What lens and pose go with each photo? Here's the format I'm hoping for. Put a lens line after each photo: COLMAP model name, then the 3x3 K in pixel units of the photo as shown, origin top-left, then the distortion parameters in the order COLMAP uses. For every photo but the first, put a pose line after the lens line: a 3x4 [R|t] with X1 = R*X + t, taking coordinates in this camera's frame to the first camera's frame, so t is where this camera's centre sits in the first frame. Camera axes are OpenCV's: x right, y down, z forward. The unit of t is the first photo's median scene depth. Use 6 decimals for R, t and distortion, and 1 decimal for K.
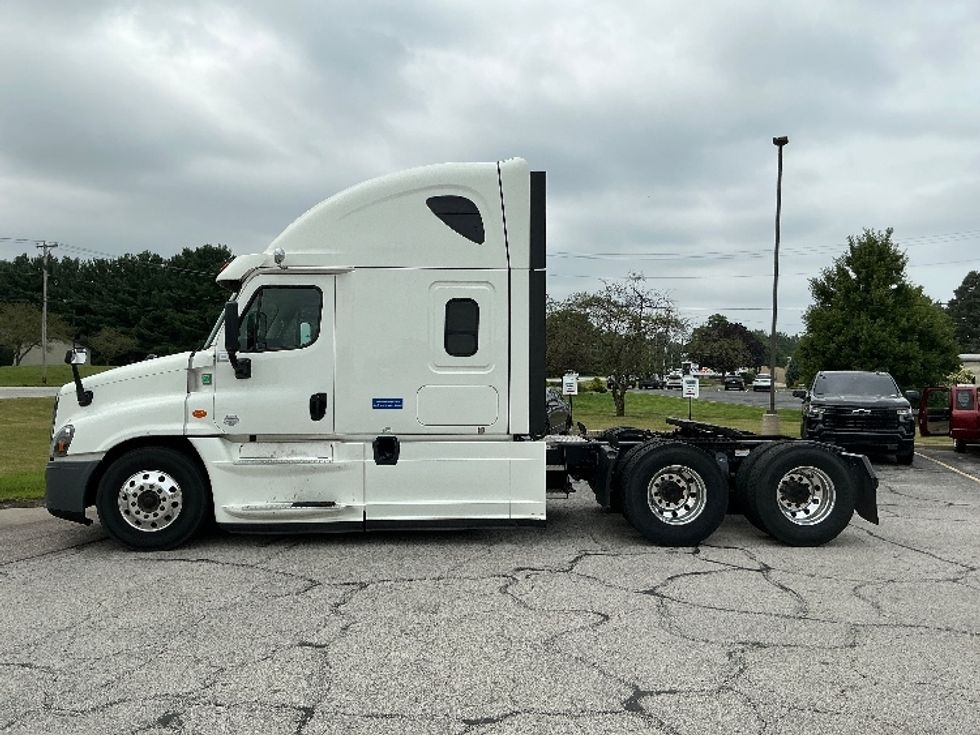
lens RADIAL K [[821.9, 0, 491.0], [0, 821.9, 370.4], [0, 0, 1]] dist [0.065337, -0.090907]
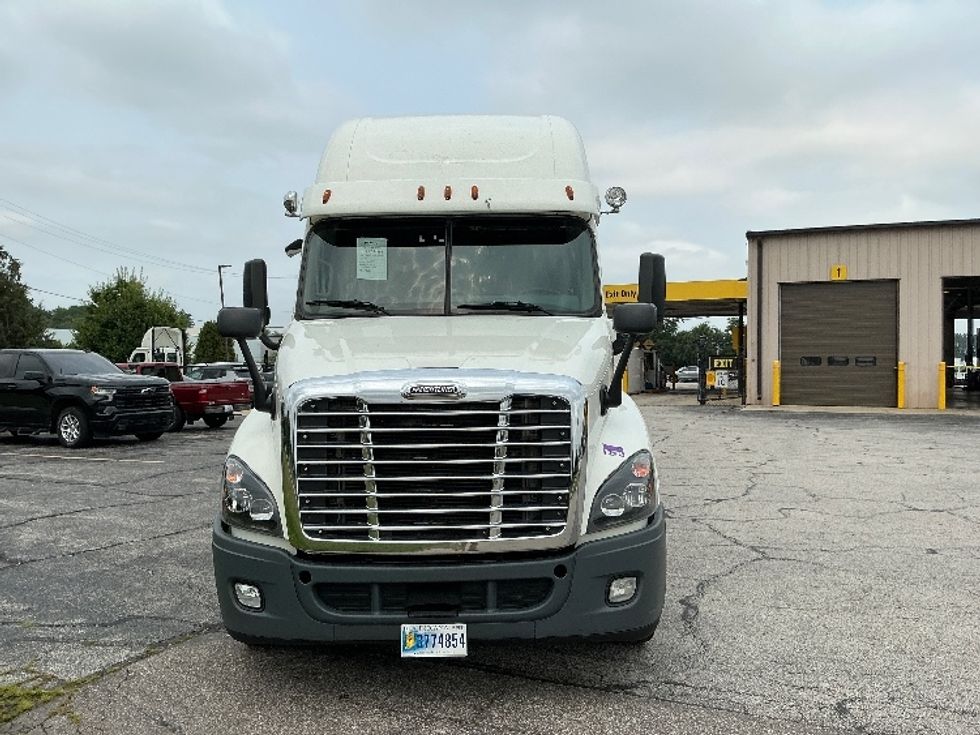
lens RADIAL K [[821.9, 0, 488.7], [0, 821.9, 365.6], [0, 0, 1]] dist [0.065337, -0.090907]
pose [[0.067321, -0.020784, 0.997515, -1.021926], [0.003474, 0.999782, 0.020597, 0.002009], [-0.997725, 0.002079, 0.067379, 1.051697]]
